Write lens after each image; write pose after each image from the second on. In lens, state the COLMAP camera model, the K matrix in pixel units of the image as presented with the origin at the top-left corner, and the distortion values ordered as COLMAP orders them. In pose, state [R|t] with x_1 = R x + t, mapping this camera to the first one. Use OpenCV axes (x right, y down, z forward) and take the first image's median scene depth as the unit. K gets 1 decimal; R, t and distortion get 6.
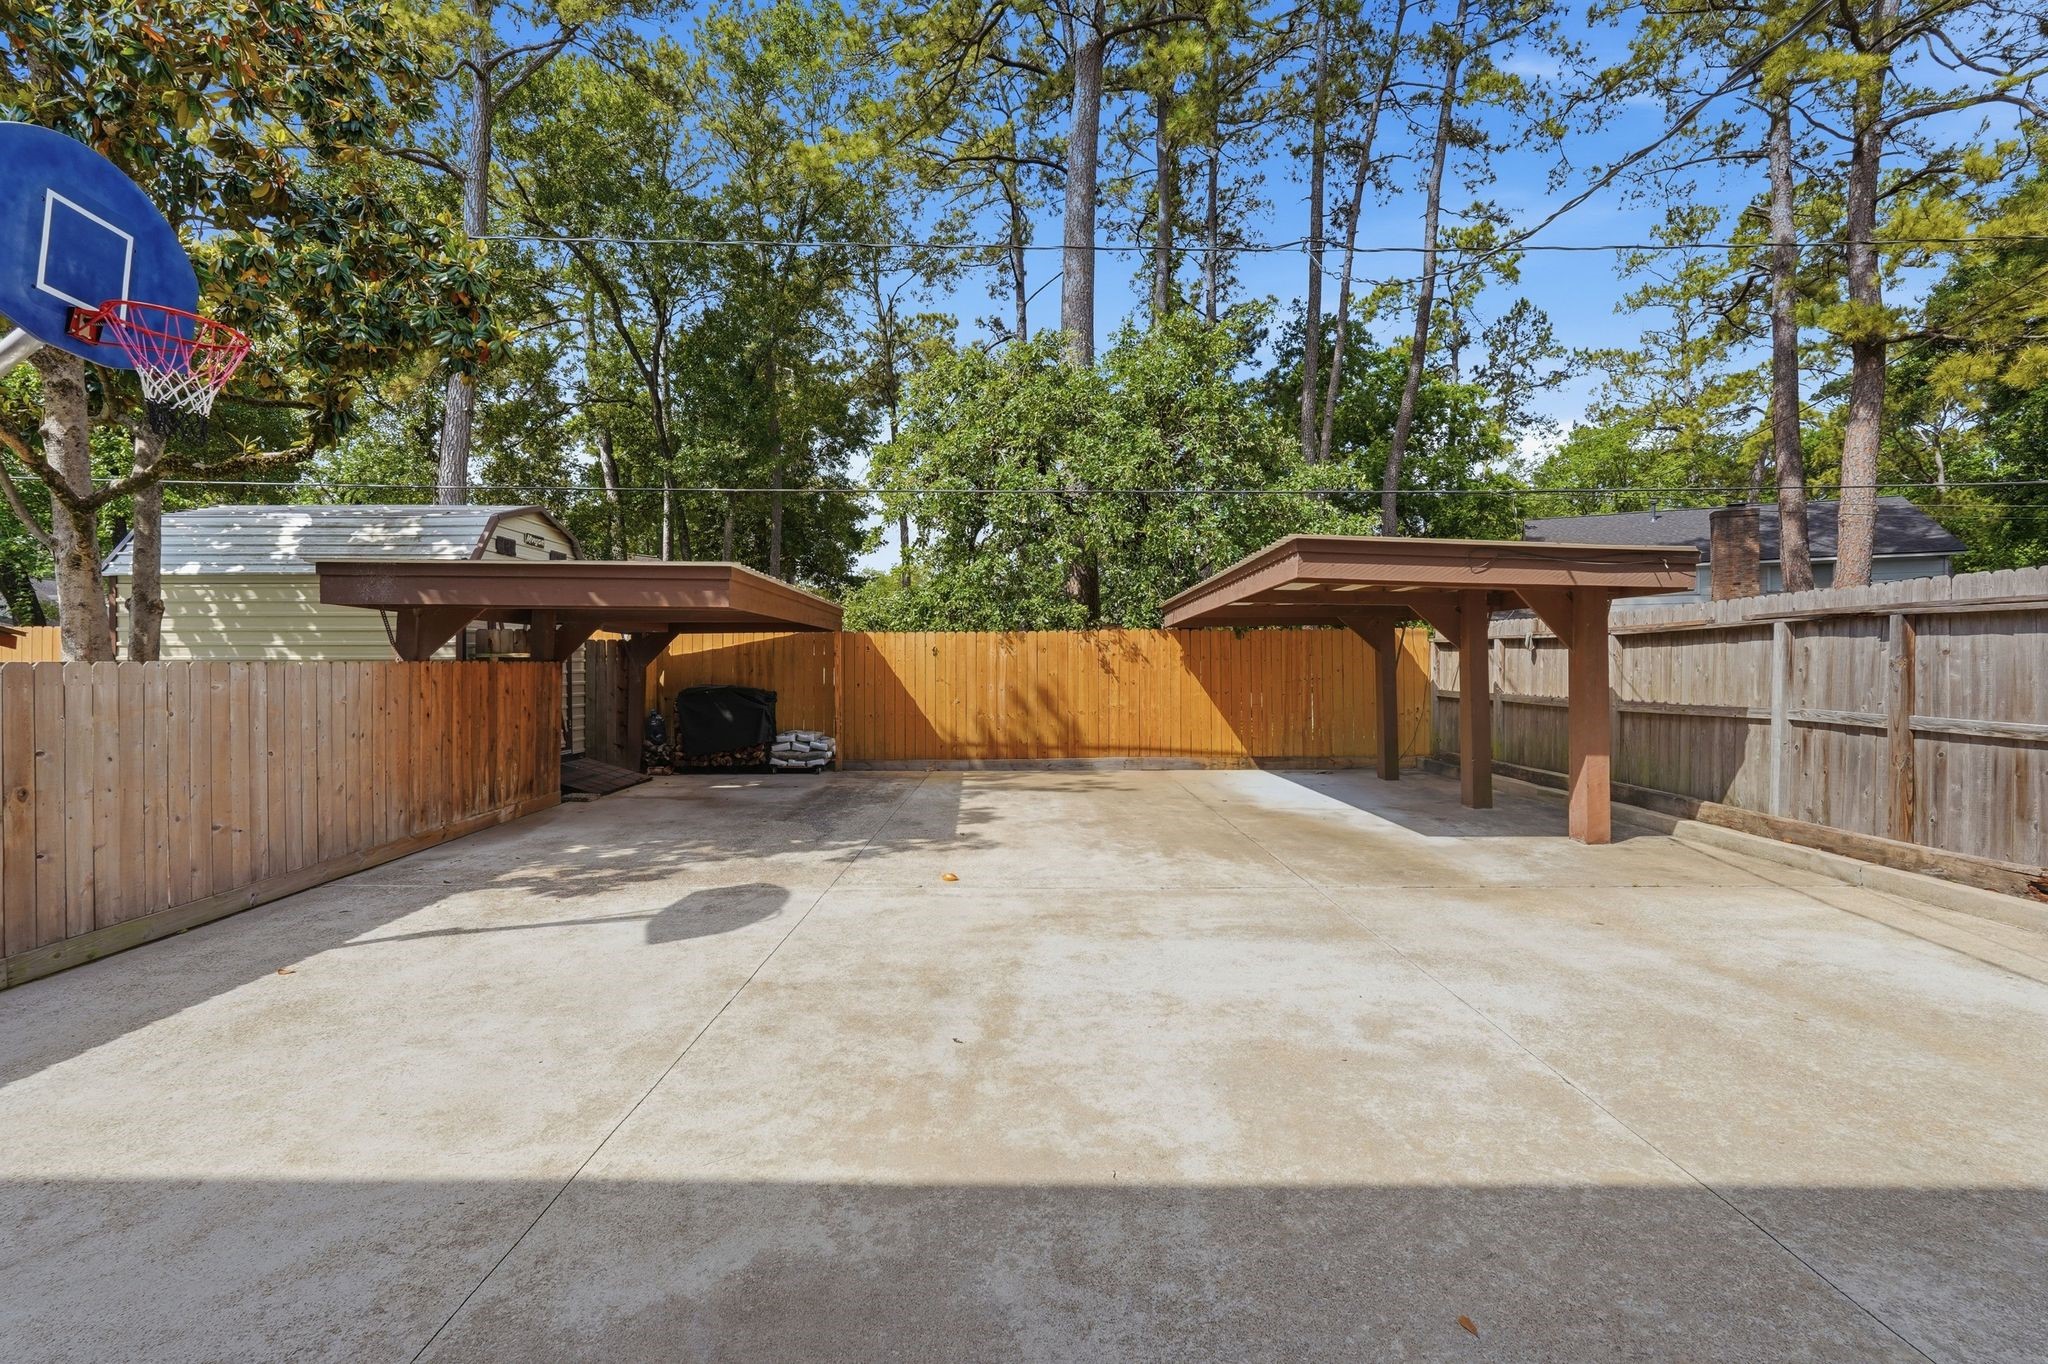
lens RADIAL K [[918.5, 0, 1029.3], [0, 918.5, 659.6], [0, 0, 1]] dist [-0.000488, 0.000151]
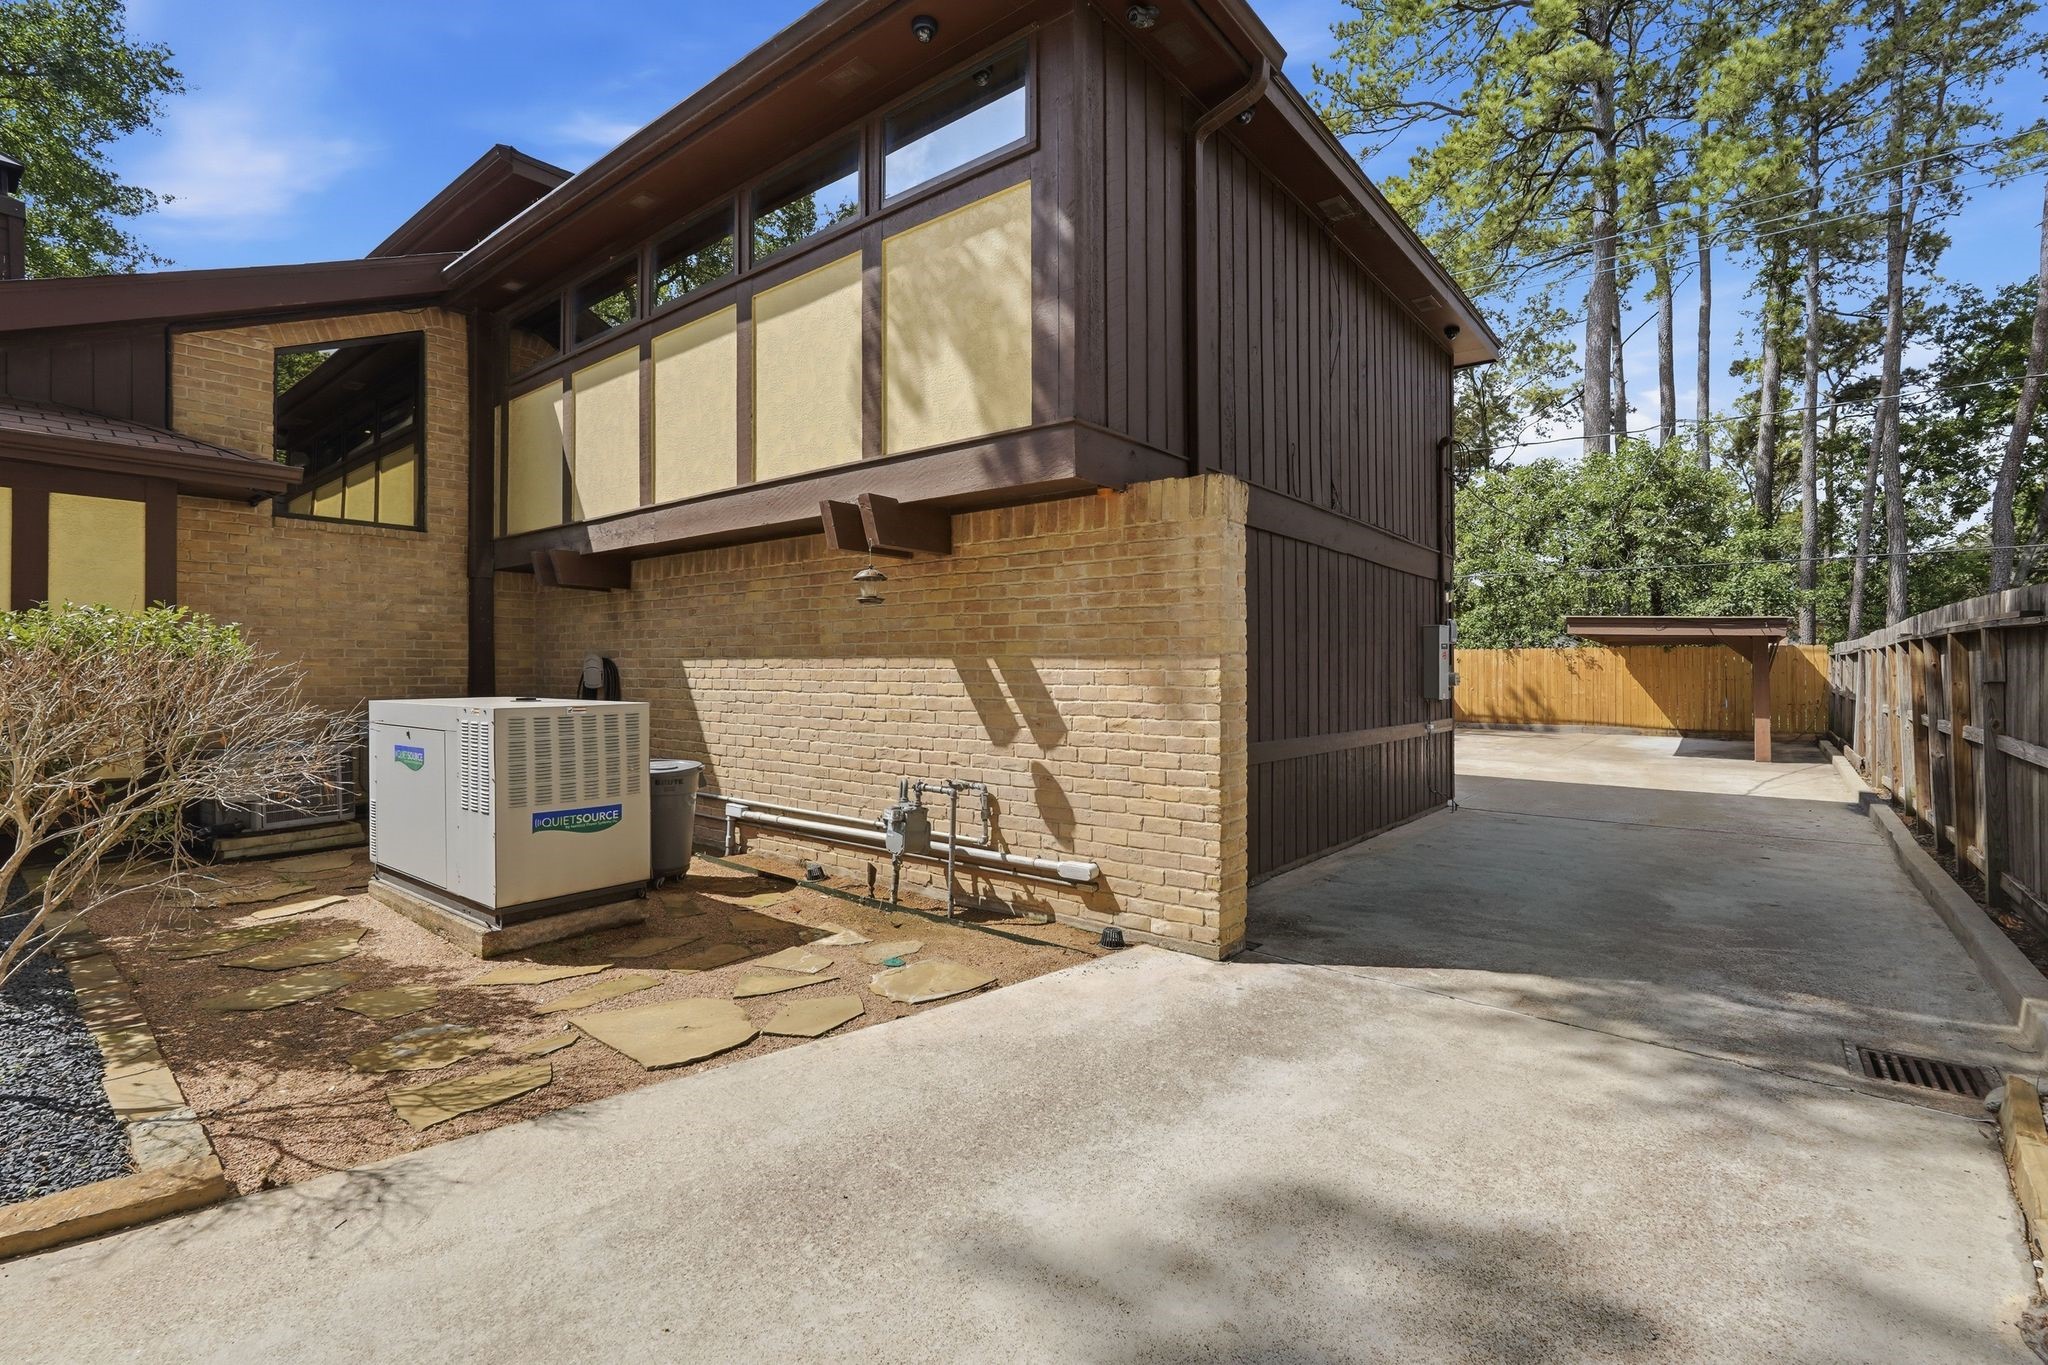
lens RADIAL K [[918.5, 0, 1029.3], [0, 918.5, 660.1], [0, 0, 1]] dist [-0.000488, 0.000151]
pose [[0.783588, -0.002206, -0.621277, 0.342769], [0.001977, 0.999997, -0.001057, -0.011716], [0.621277, -0.000400, 0.783591, -0.864683]]
